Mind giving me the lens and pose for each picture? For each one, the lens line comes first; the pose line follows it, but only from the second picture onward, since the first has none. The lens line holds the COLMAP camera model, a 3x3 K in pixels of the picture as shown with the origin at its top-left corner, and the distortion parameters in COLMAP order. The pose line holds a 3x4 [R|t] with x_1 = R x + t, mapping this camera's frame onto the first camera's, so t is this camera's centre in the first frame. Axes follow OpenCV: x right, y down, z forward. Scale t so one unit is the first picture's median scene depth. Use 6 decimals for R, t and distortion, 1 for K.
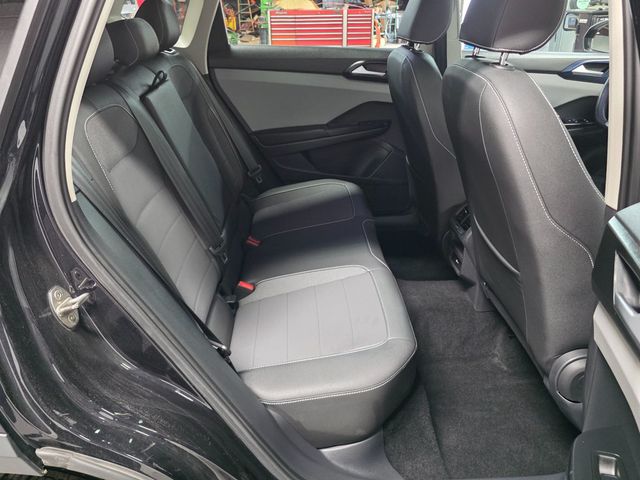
lens RADIAL K [[505.5, 0, 320.0], [0, 505.5, 239.4], [0, 0, 1]] dist [0.041196, -0.050193]
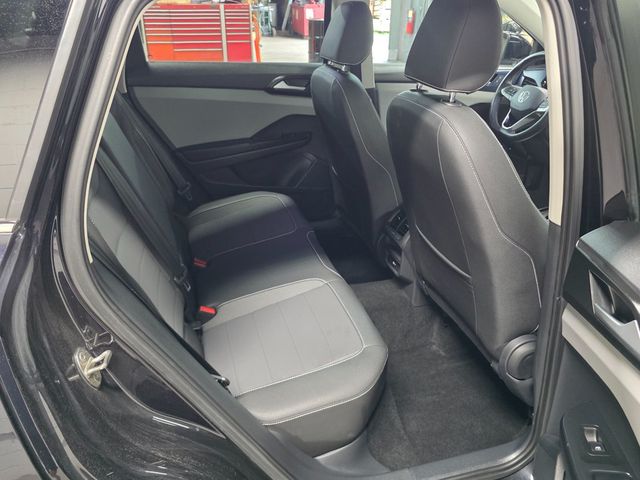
lens RADIAL K [[505.5, 0, 323.7], [0, 505.5, 241.2], [0, 0, 1]] dist [0.041196, -0.050193]
pose [[0.970768, -0.087990, 0.223311, -0.151770], [0.083801, 0.996084, 0.028185, -0.061581], [-0.224916, -0.008647, 0.974340, -0.045100]]
